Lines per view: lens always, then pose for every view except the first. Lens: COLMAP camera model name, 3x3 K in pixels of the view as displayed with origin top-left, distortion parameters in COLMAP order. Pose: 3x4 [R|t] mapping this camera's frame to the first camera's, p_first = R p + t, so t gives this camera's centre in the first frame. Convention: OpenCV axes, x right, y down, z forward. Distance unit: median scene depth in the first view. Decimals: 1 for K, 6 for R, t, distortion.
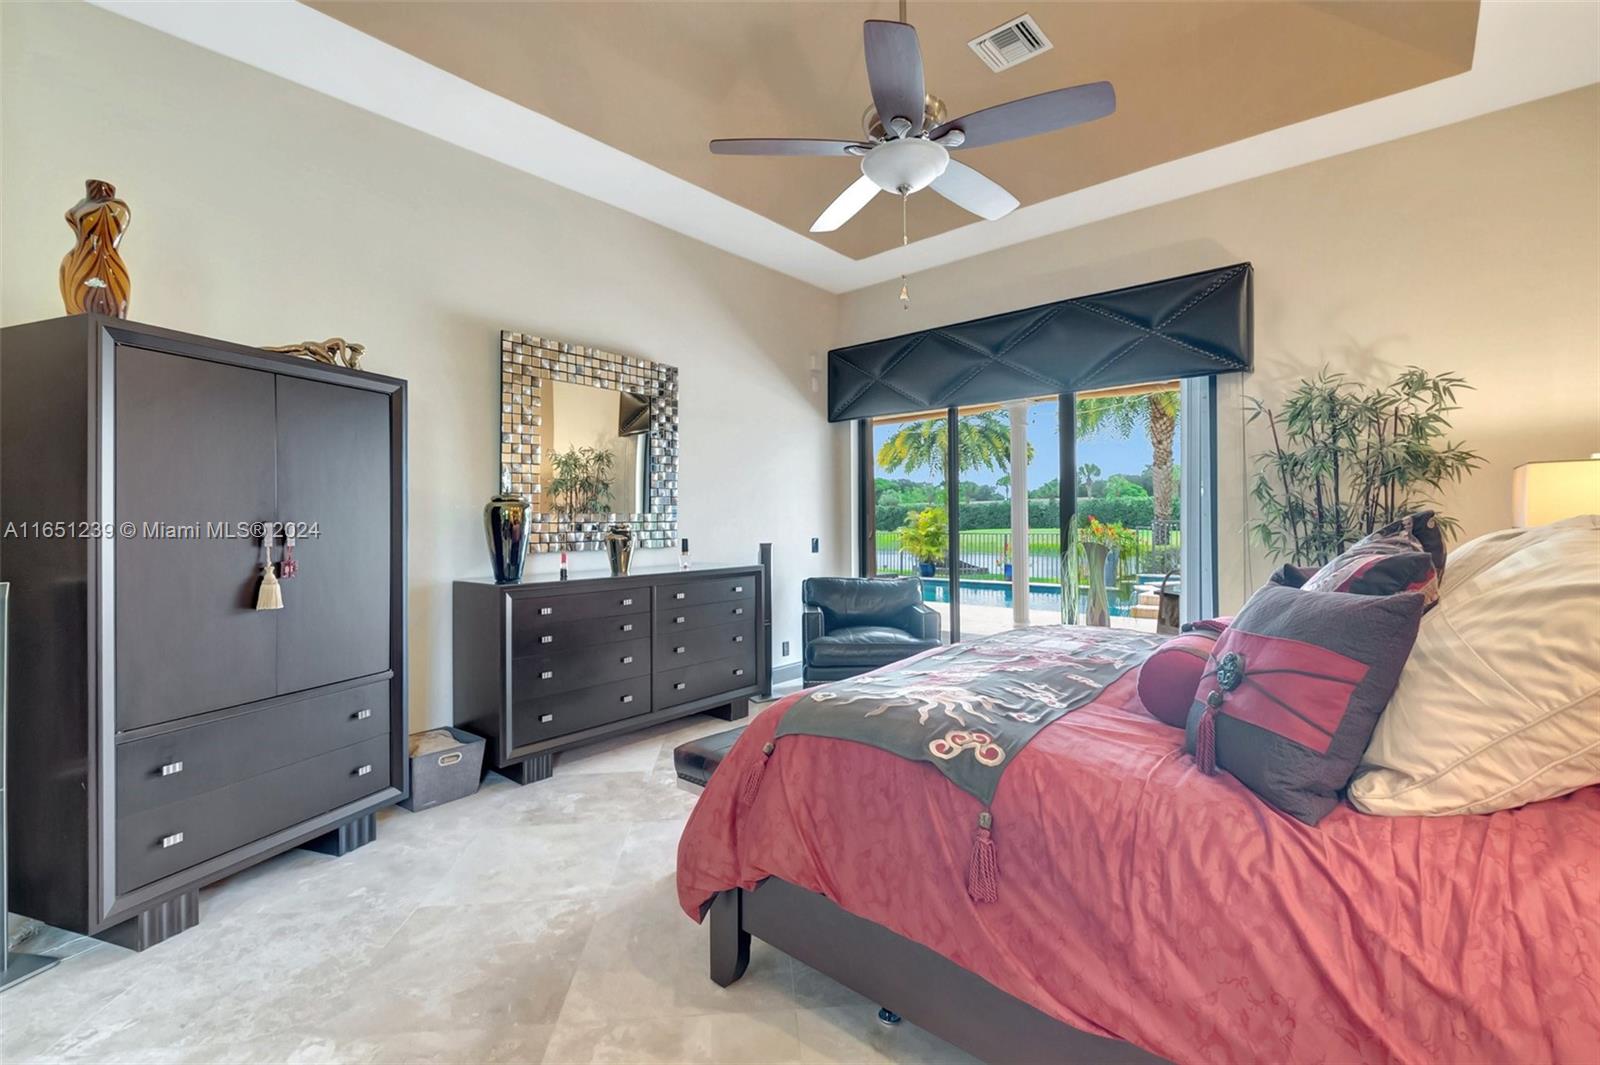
lens RADIAL K [[710.8, 0, 800.7], [0, 710.8, 518.6], [0, 0, 1]] dist [0.001843, -0.013946]
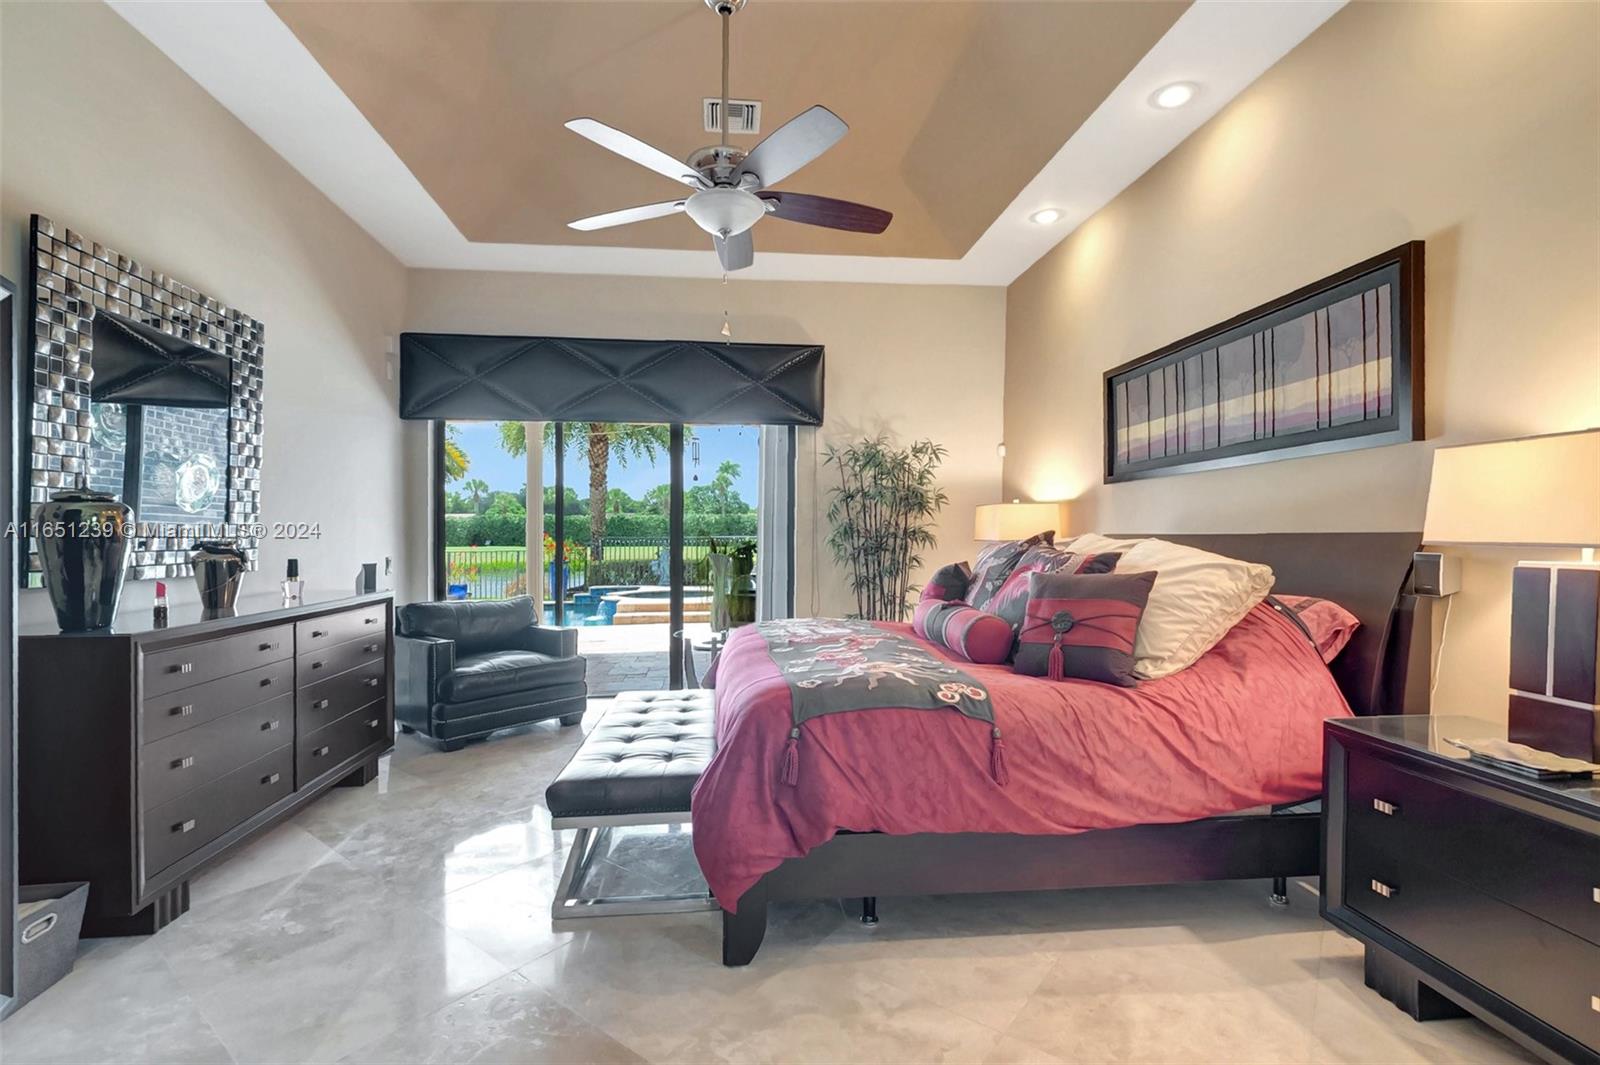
lens RADIAL K [[715.7, 0, 797.5], [0, 715.7, 570.4], [0, 0, 1]] dist [0.010651, -0.015723]
pose [[0.674640, -0.031077, 0.737492, -0.427090], [-0.003778, 0.998955, 0.045550, 0.004720], [-0.738137, -0.033516, 0.673818, 0.114158]]
